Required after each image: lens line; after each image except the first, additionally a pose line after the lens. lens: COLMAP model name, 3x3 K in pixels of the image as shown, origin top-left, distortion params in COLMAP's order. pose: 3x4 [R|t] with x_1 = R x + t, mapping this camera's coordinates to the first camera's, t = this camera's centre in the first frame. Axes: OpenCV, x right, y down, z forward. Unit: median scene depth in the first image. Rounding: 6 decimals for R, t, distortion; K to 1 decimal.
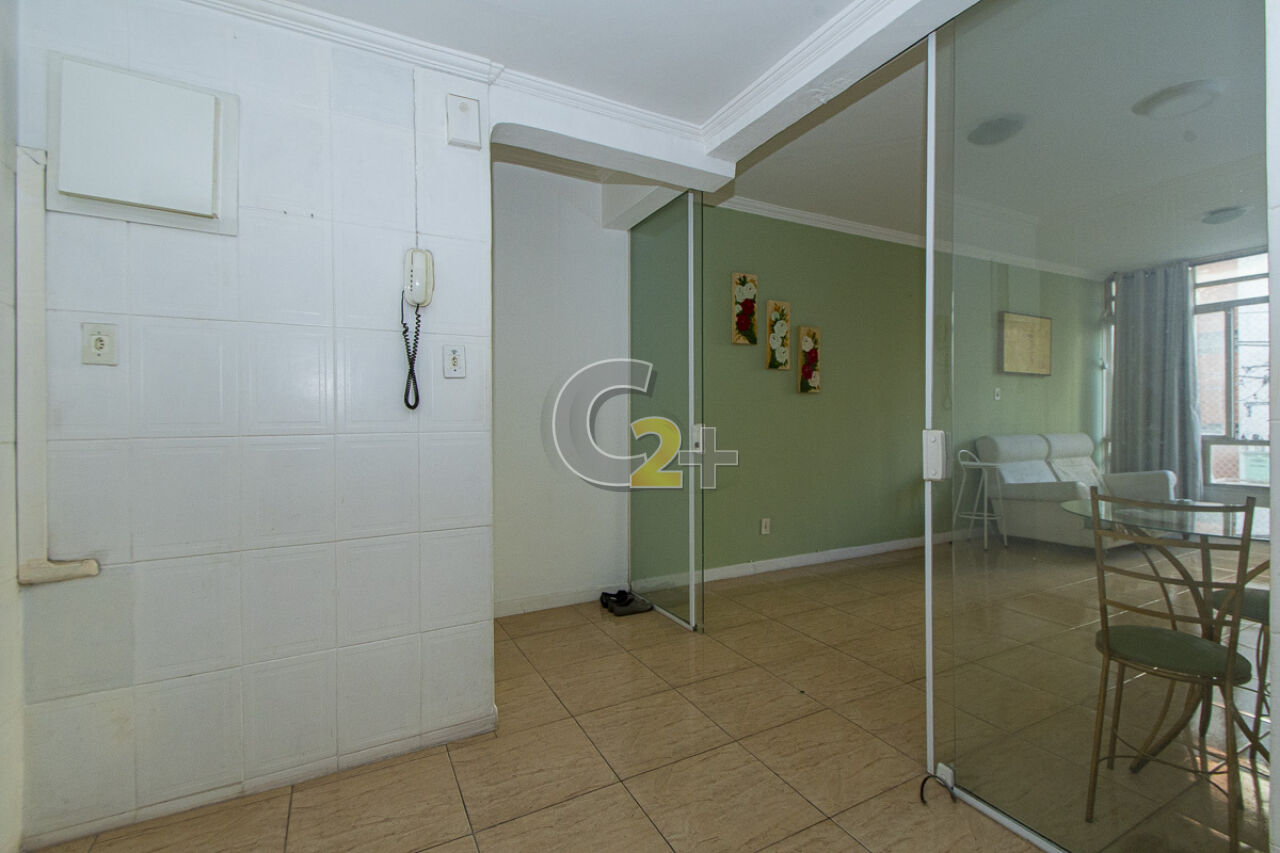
lens RADIAL K [[563.9, 0, 635.2], [0, 563.9, 427.3], [0, 0, 1]] dist [0.002410, -0.000877]
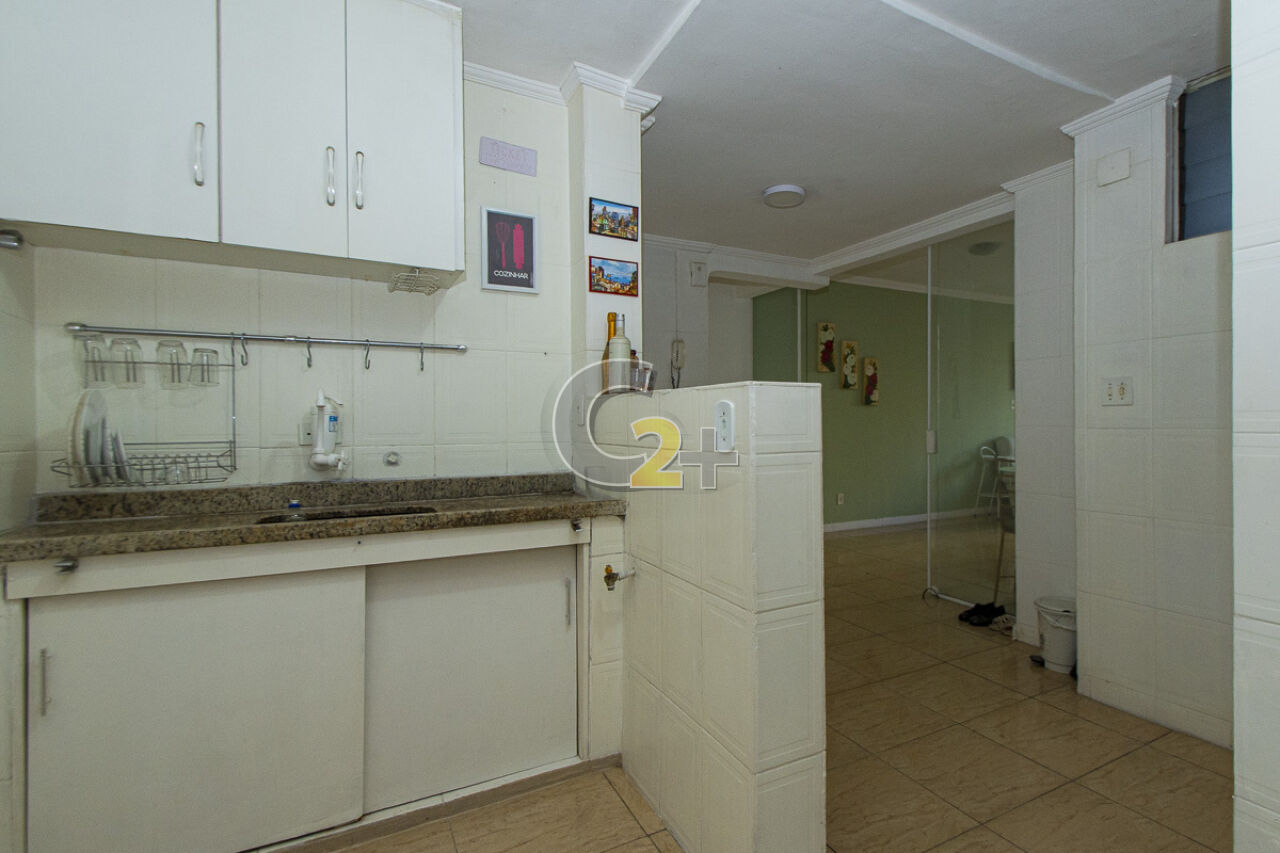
lens RADIAL K [[563.9, 0, 703.8], [0, 563.9, 427.9], [0, 0, 1]] dist [0.002410, -0.000877]
pose [[0.999926, 0.002762, 0.011855, -0.129998], [-0.002707, 0.999986, -0.004646, 0.003085], [-0.011867, 0.004614, 0.999919, -0.417148]]
